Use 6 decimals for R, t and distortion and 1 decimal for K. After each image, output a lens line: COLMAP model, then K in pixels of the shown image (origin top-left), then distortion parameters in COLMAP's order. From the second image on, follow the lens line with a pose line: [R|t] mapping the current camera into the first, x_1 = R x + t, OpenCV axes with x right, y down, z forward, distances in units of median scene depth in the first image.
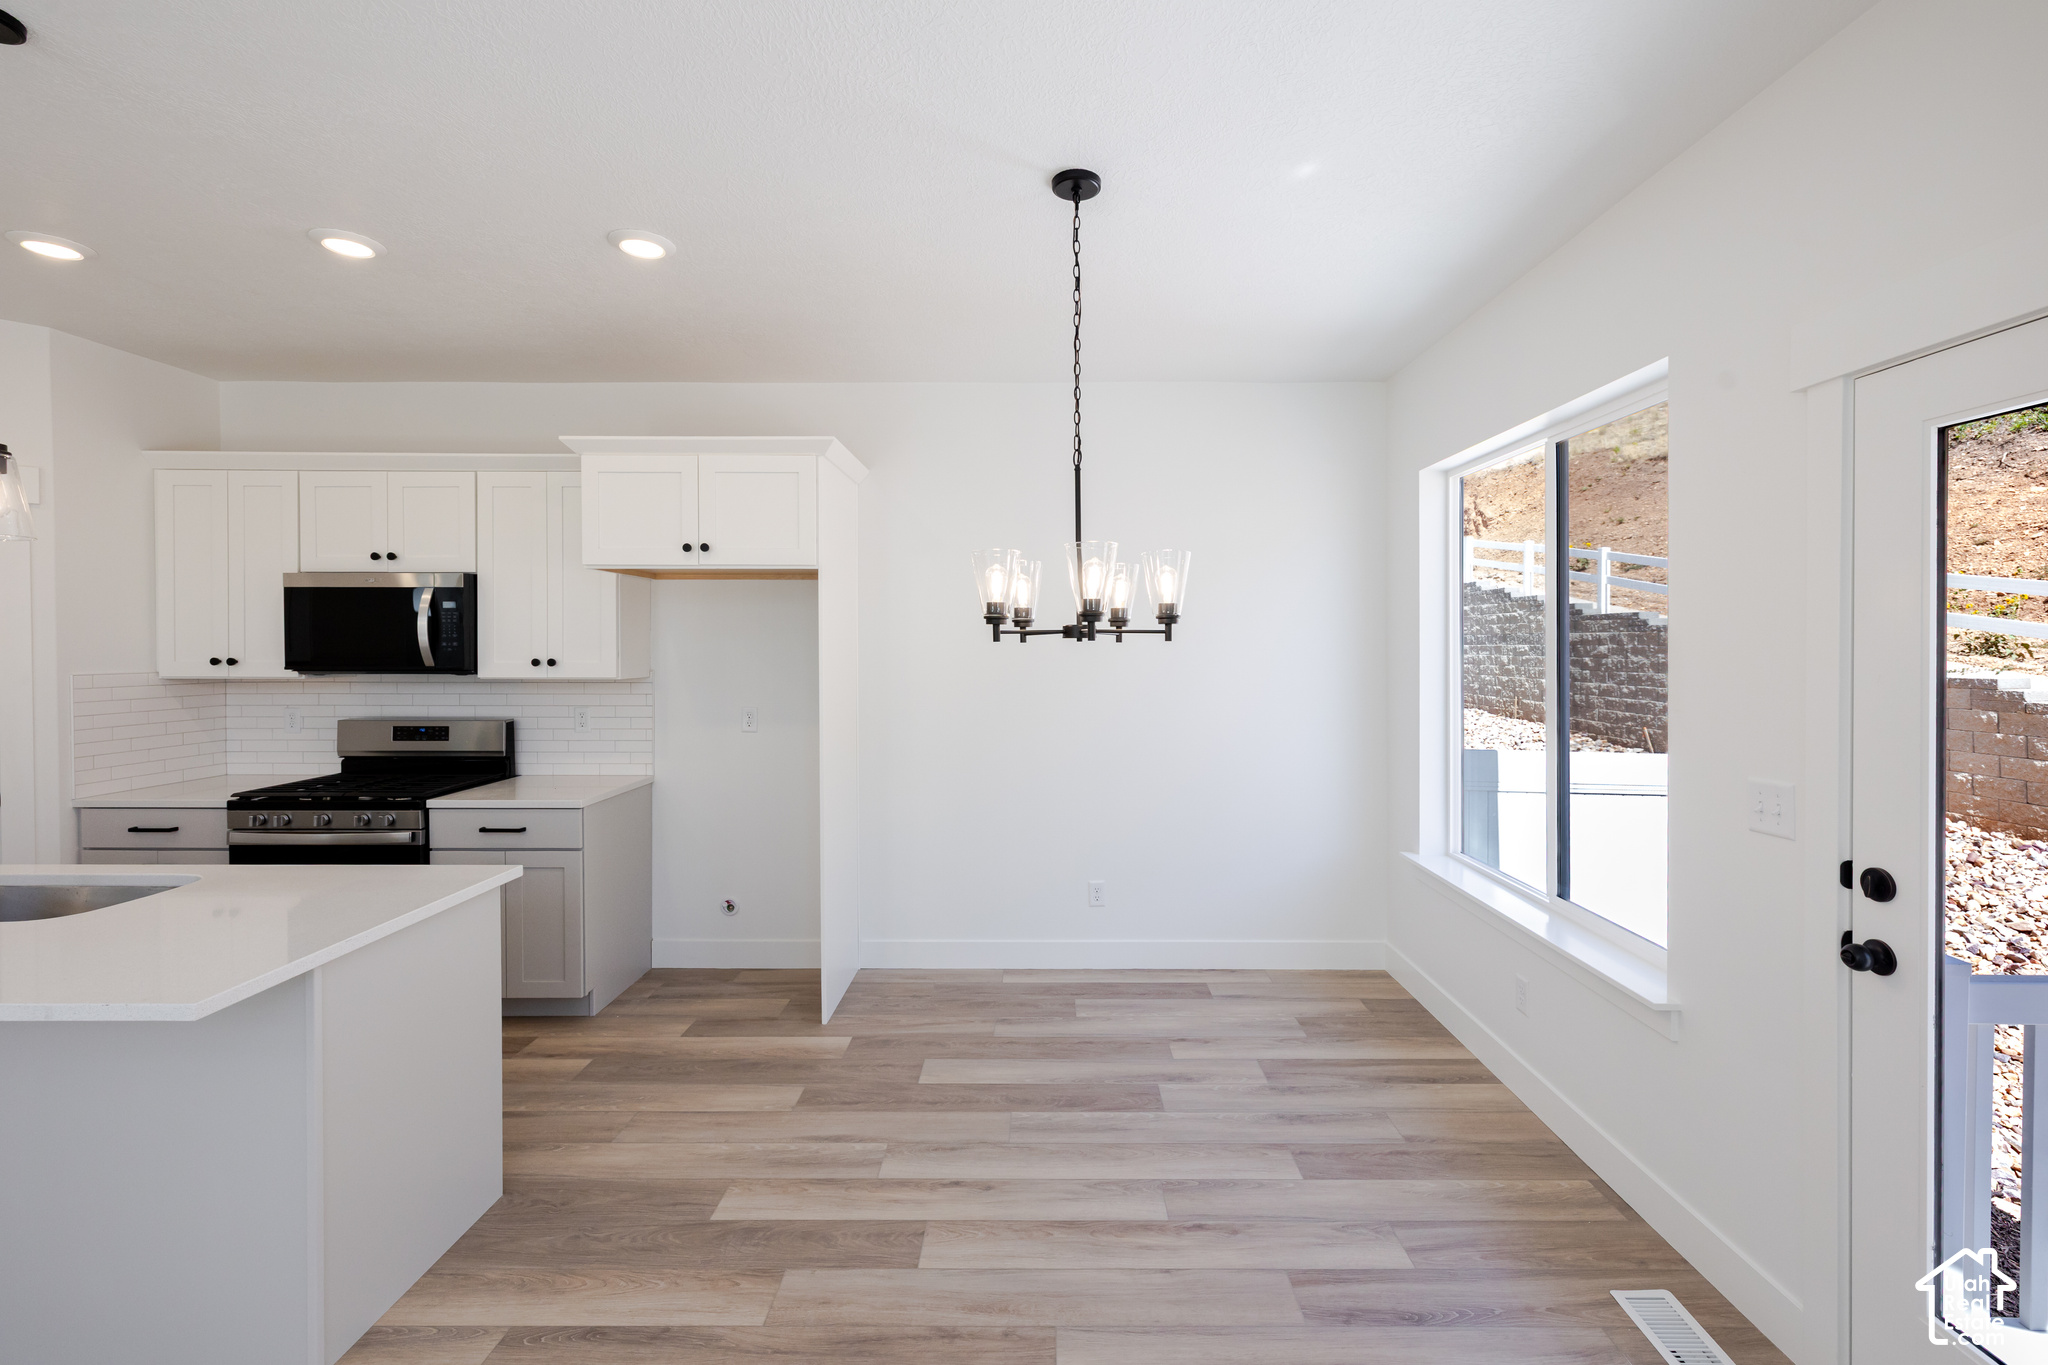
lens RADIAL K [[871.9, 0, 1060.0], [0, 871.9, 657.8], [0, 0, 1]] dist [0.000980, 0.000272]
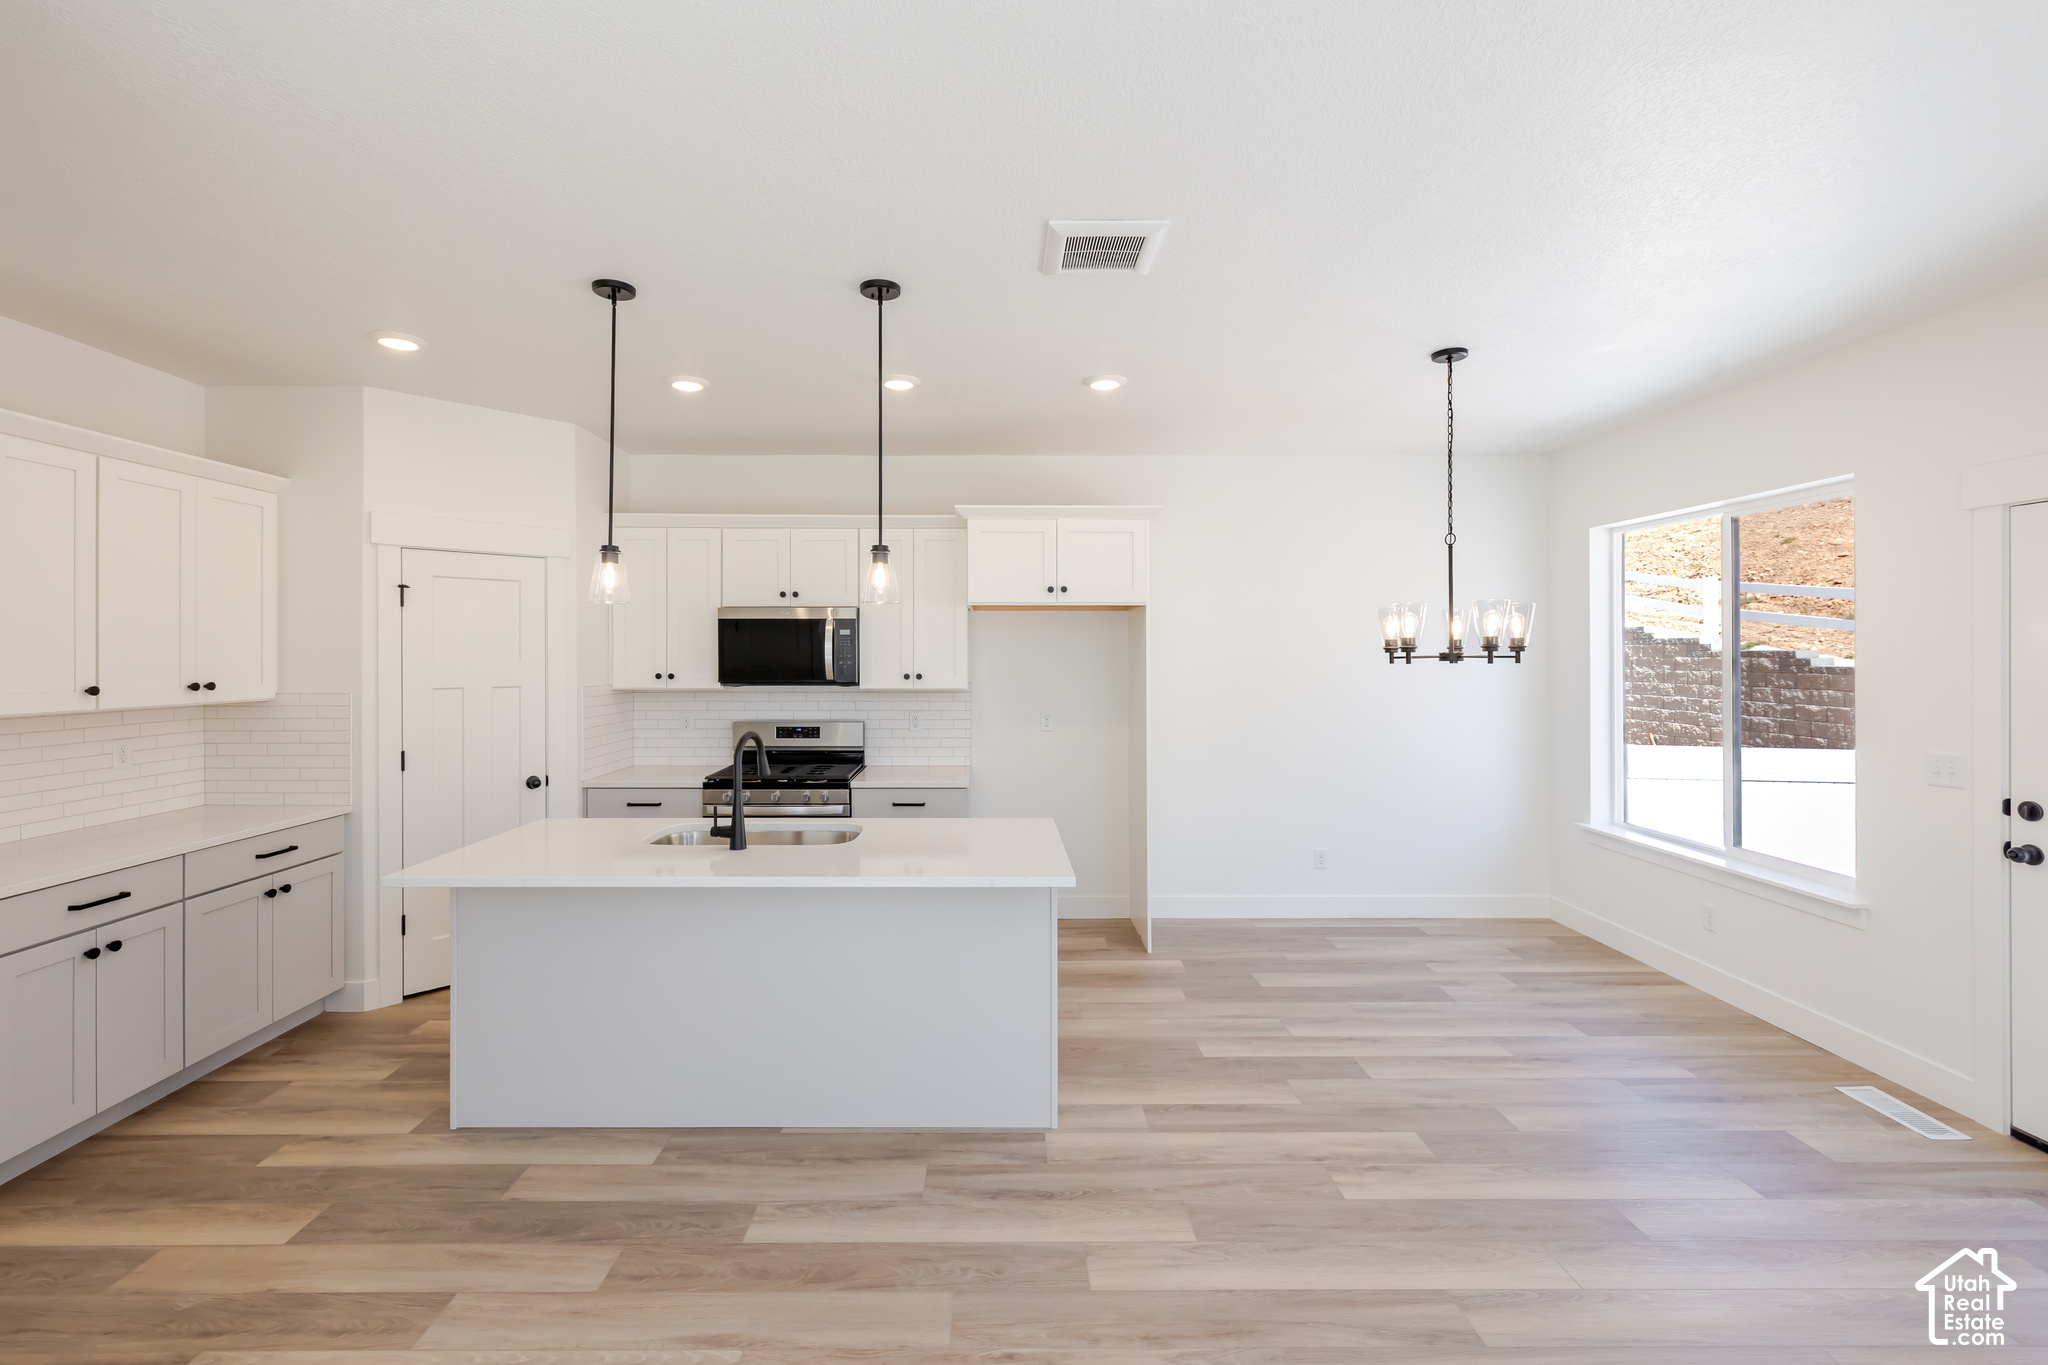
lens RADIAL K [[877.5, 0, 1012.0], [0, 877.5, 661.5], [0, 0, 1]] dist [0.001978, 0.000305]
pose [[0.999970, -0.001060, 0.007672, -0.506282], [0.001115, 0.999974, -0.007193, -0.008422], [-0.007664, 0.007201, 0.999945, -0.331806]]
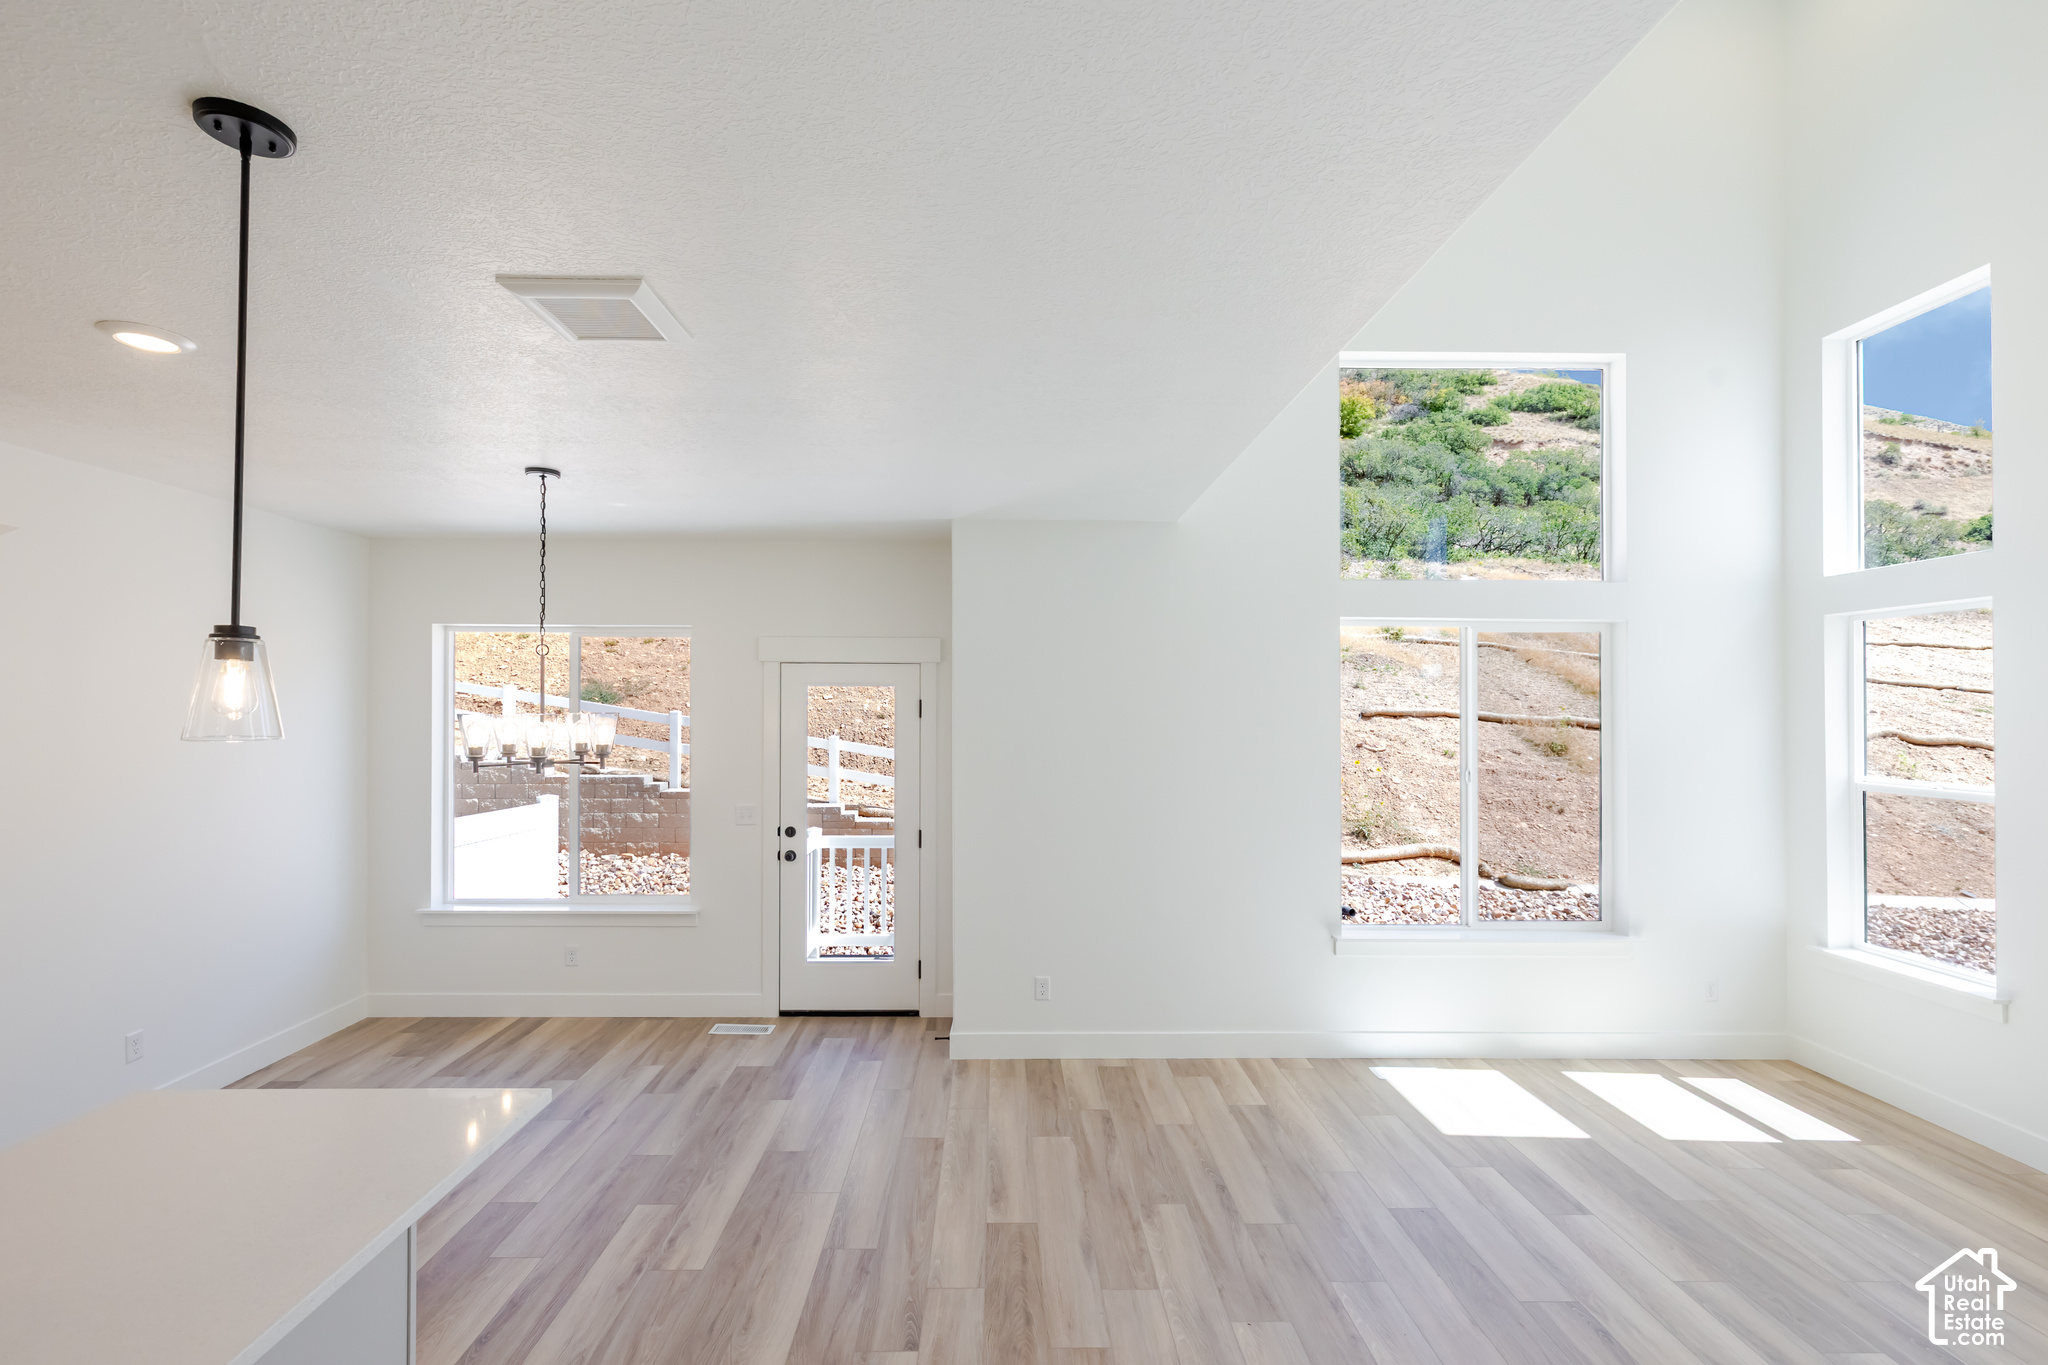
lens RADIAL K [[876.0, 0, 993.8], [0, 876.0, 699.6], [0, 0, 1]] dist [0.000203, 0.000099]
pose [[0.000510, 0.012024, 0.999928, -1.046975], [0.011567, 0.999861, -0.012029, -0.076817], [-0.999933, 0.011573, 0.000371, 0.140394]]
